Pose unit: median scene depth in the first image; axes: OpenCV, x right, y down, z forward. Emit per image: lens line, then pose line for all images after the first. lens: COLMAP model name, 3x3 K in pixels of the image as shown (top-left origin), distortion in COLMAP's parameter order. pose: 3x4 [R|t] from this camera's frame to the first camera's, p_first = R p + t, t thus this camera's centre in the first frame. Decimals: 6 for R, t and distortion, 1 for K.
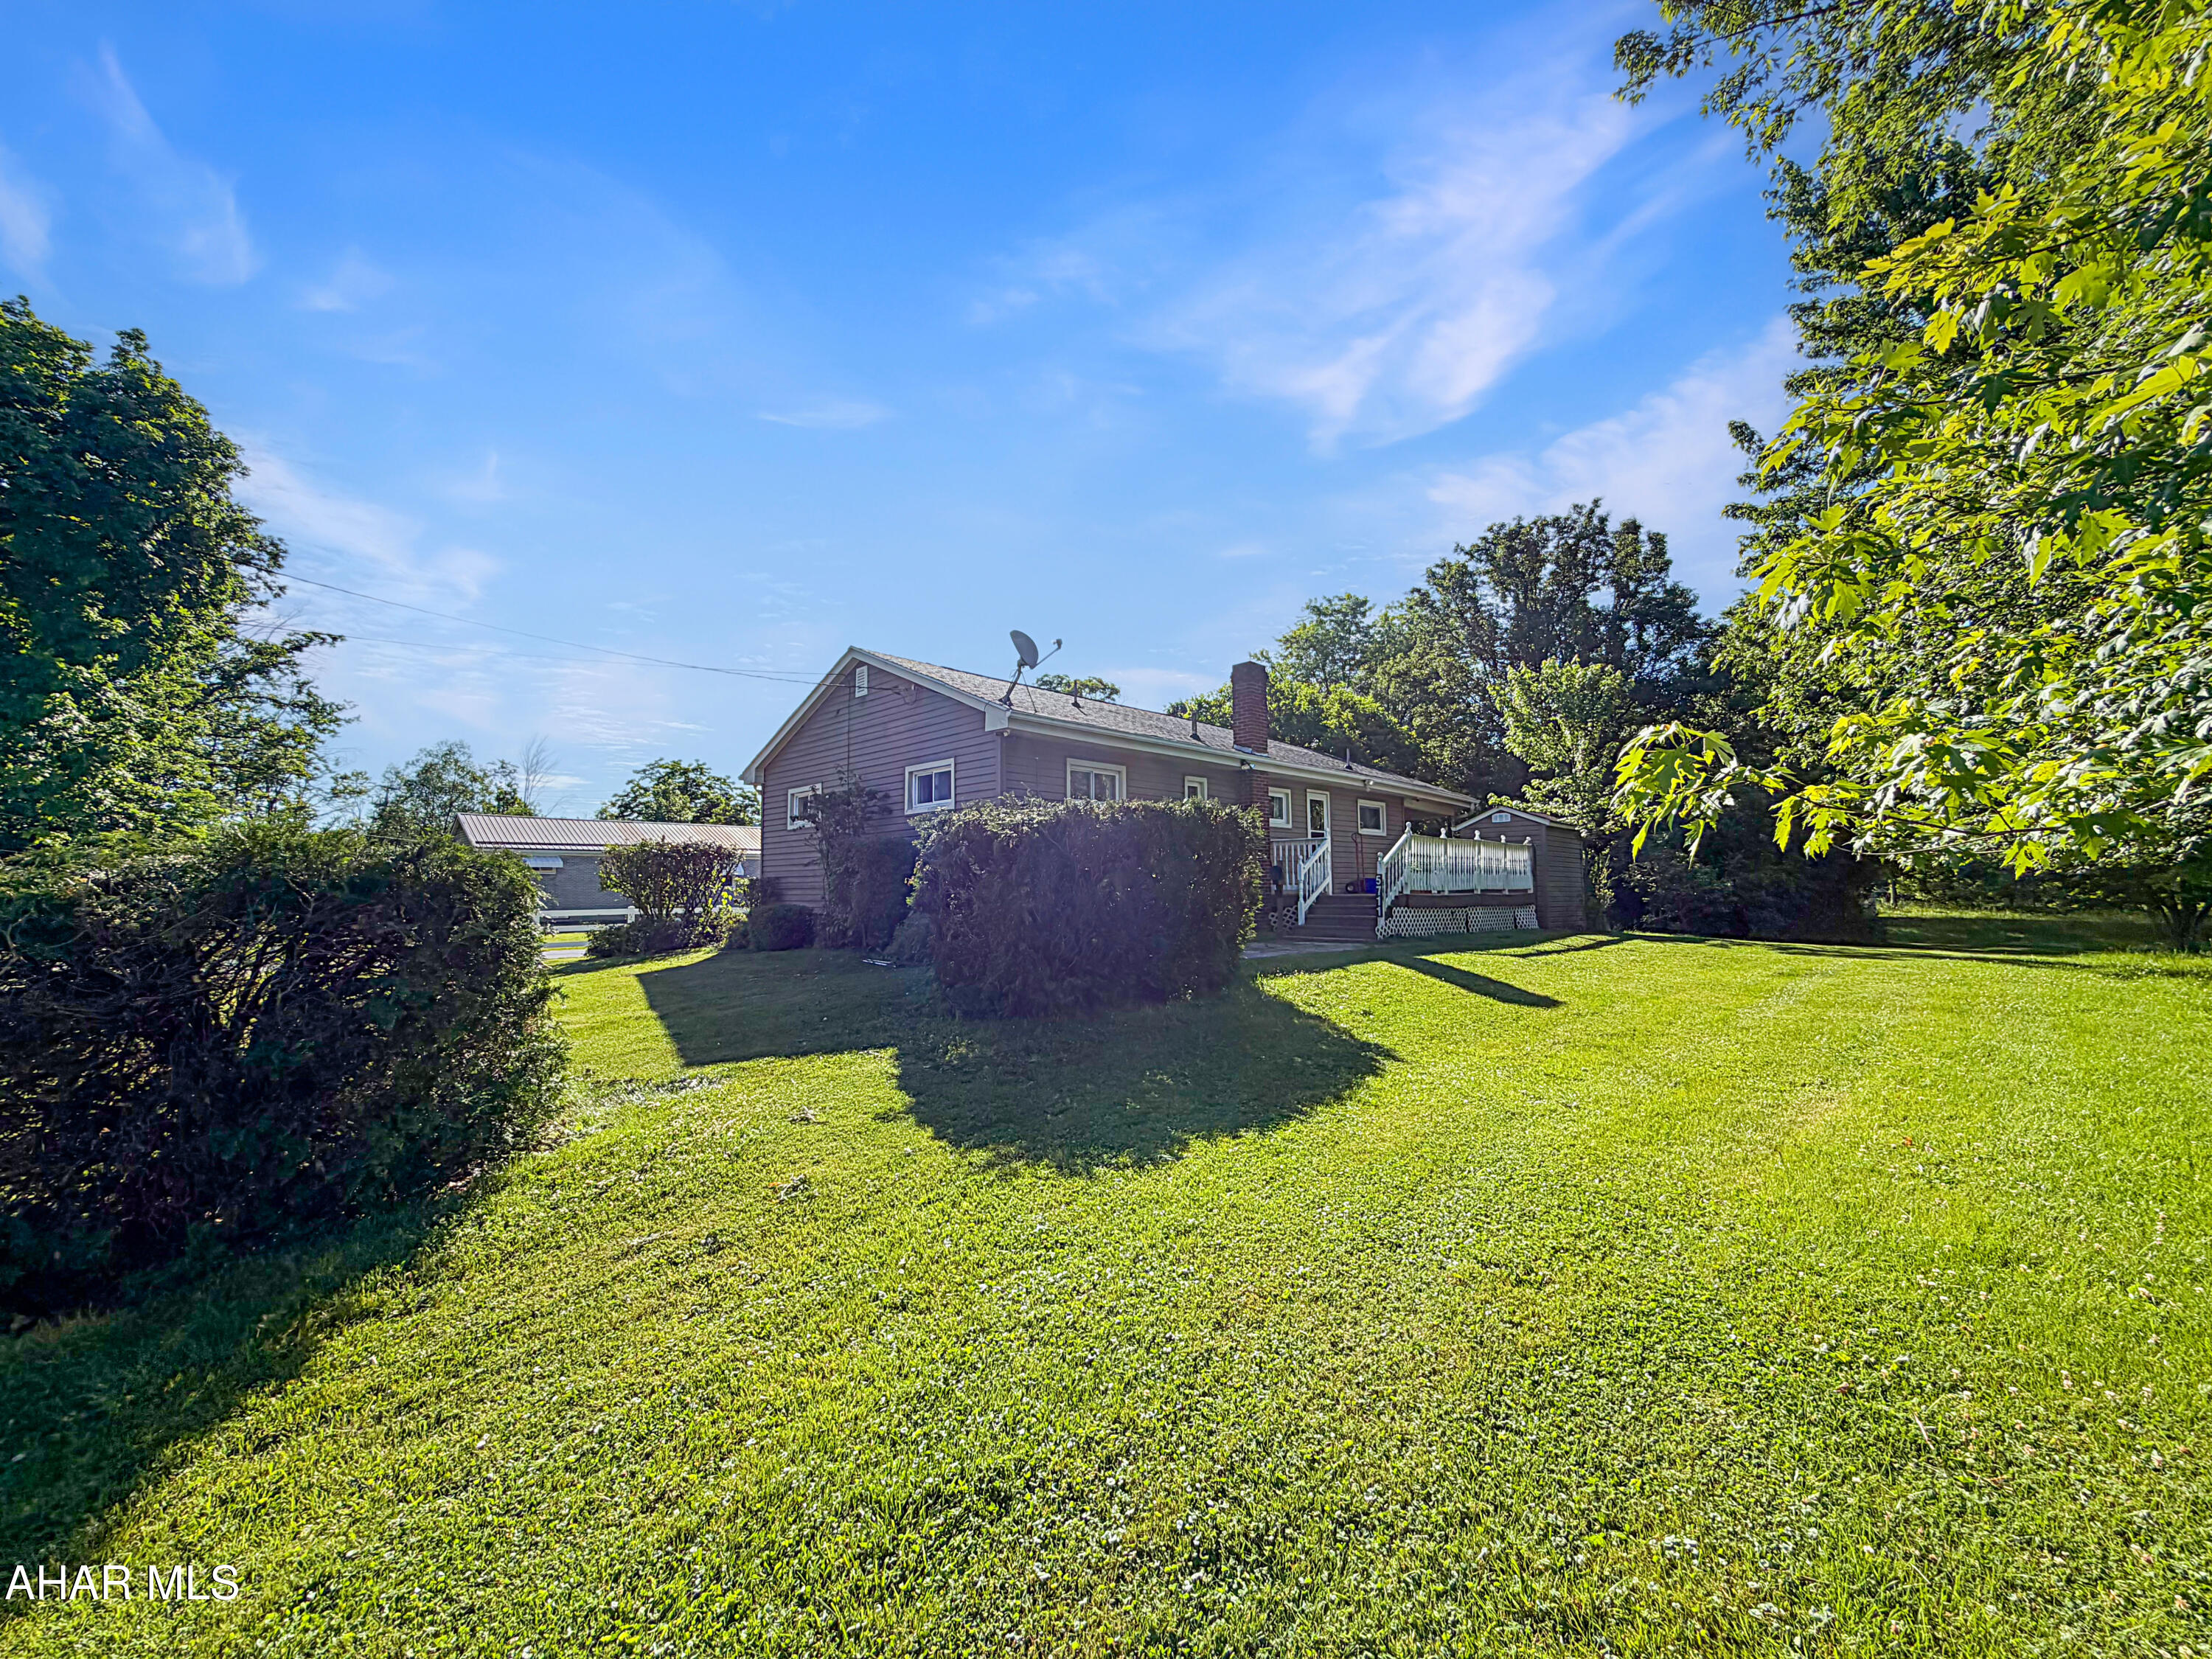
lens RADIAL K [[879.2, 0, 1102.2], [0, 879.2, 826.0], [0, 0, 1]] dist [0.000959, 0.000038]
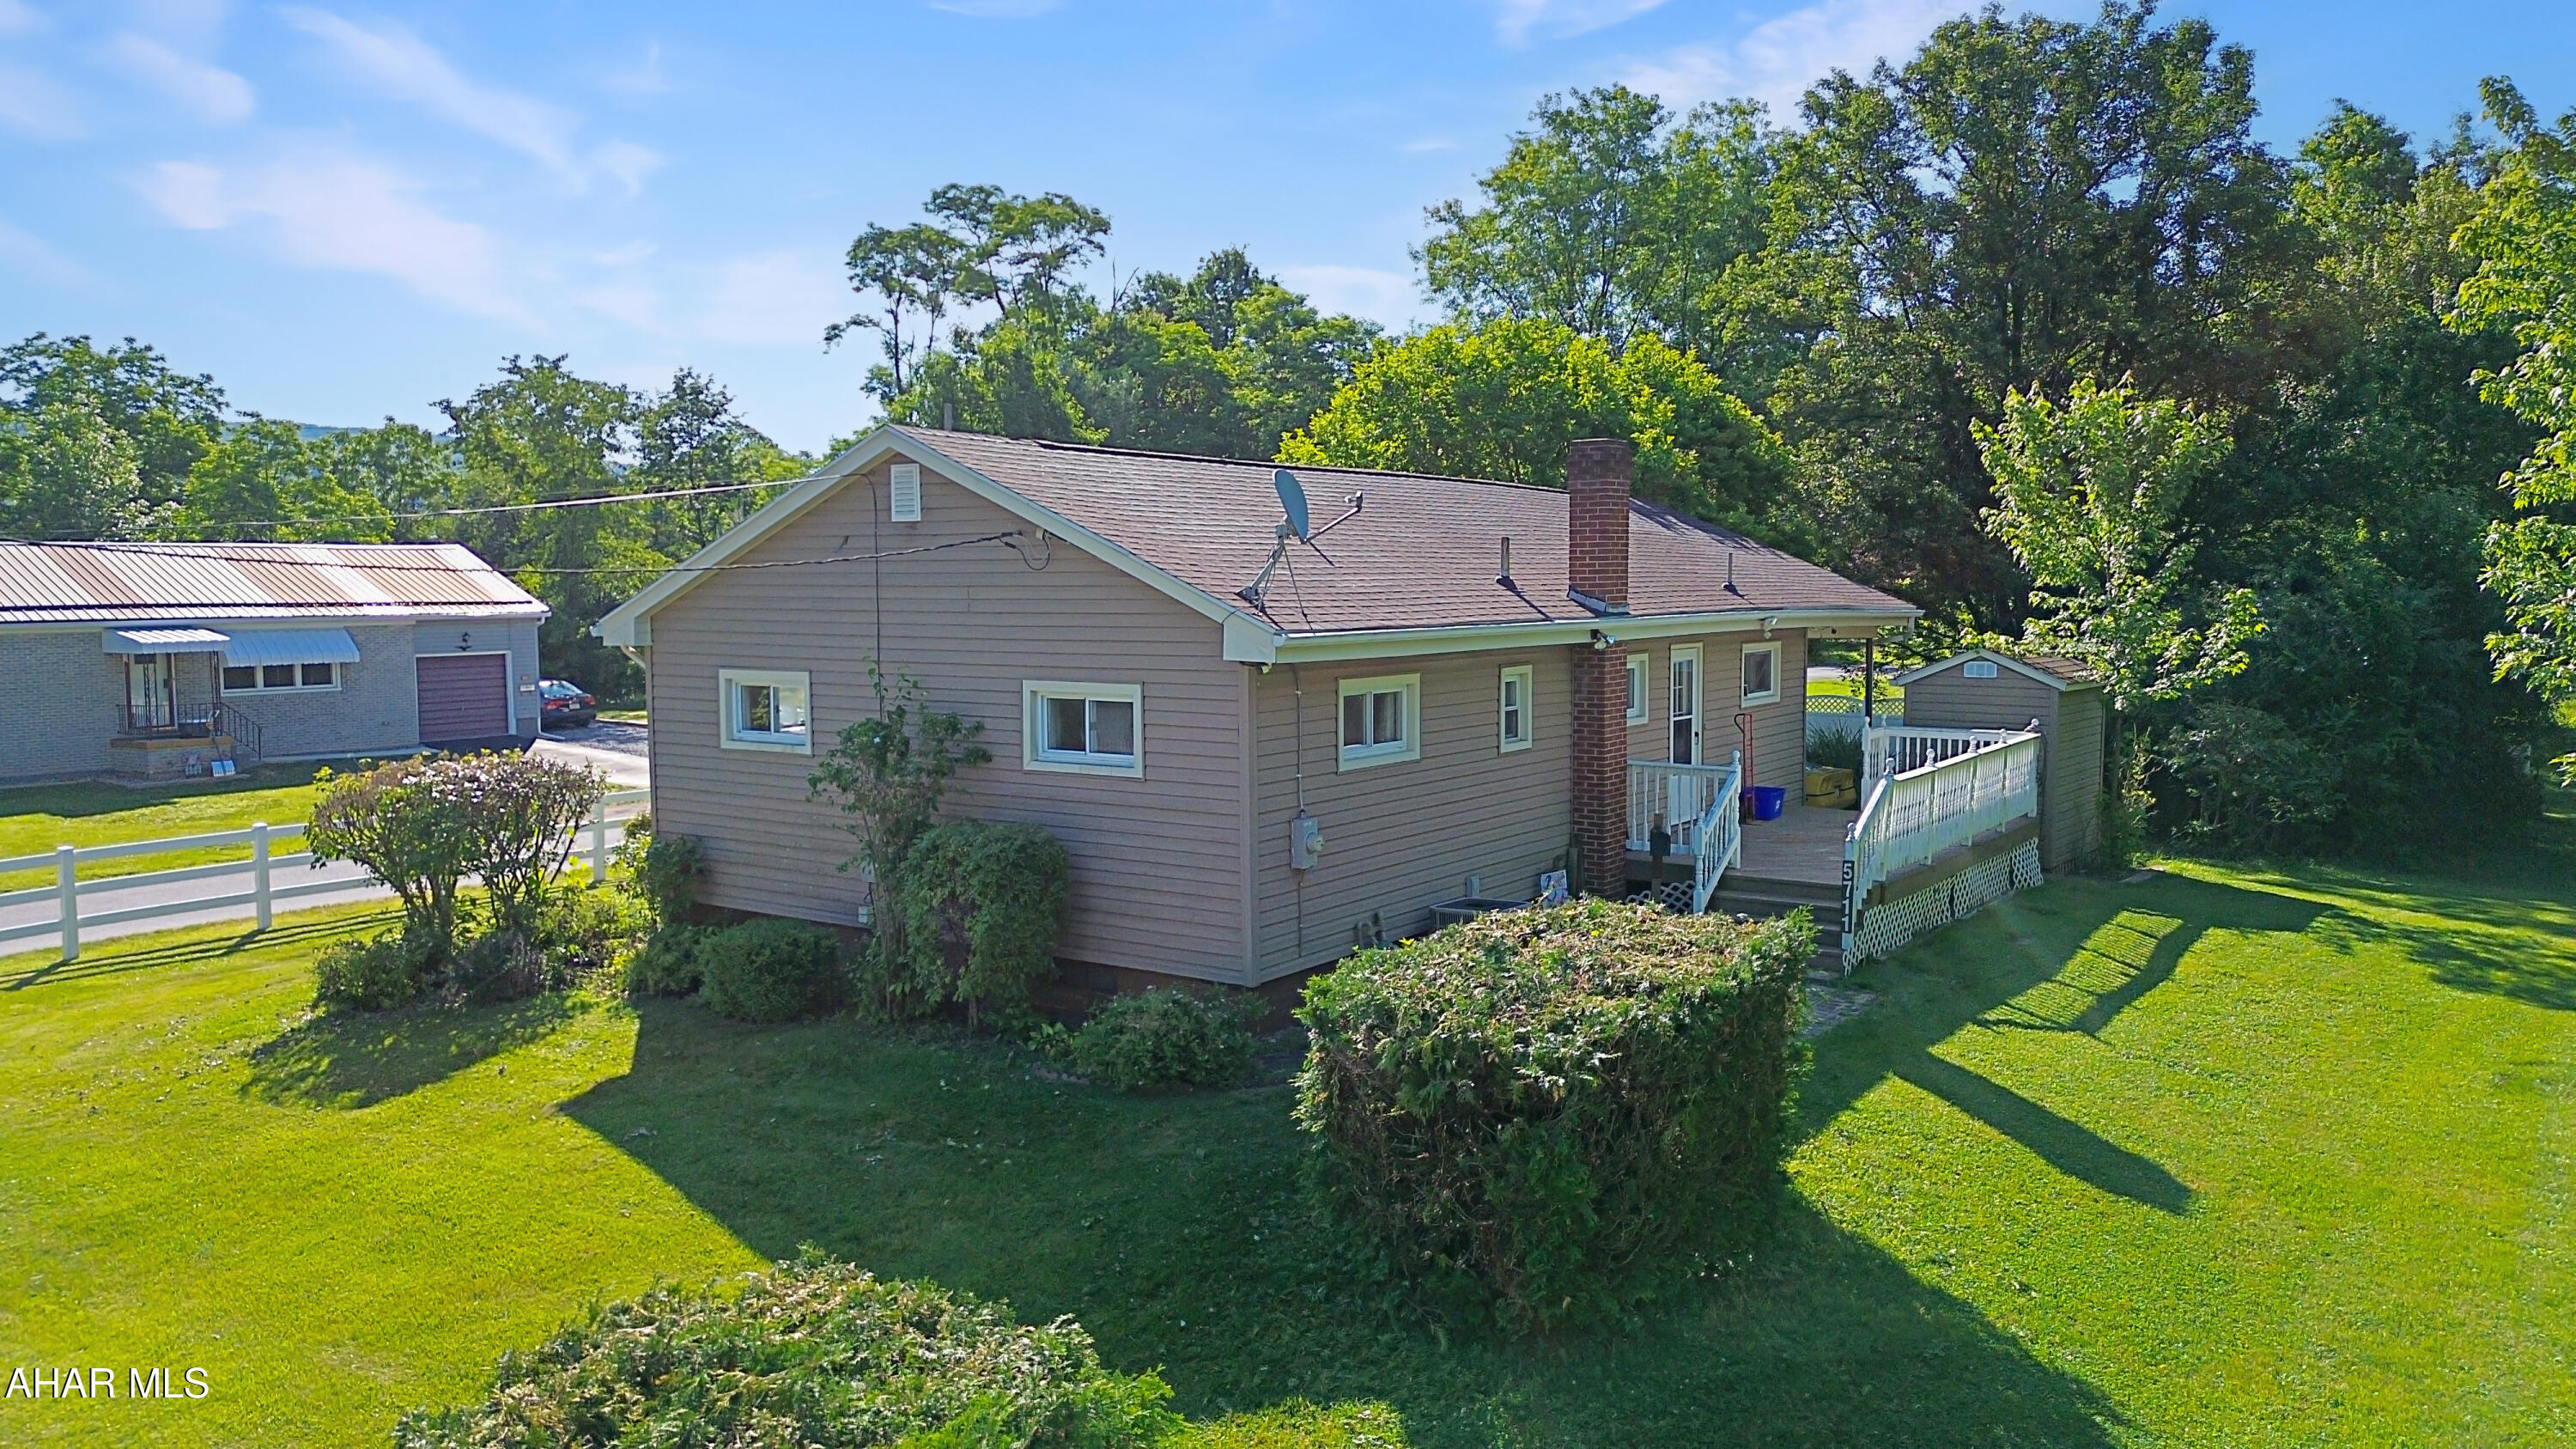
lens RADIAL K [[1809.8, 0, 1290.4], [0, 1809.8, 732.0], [0, 0, 1]] dist [0.048183, -0.013652]
pose [[0.988240, -0.009646, 0.152606, -0.157892], [-0.013640, 0.988470, 0.150804, -0.139866], [-0.152301, -0.151112, 0.976714, -0.072783]]
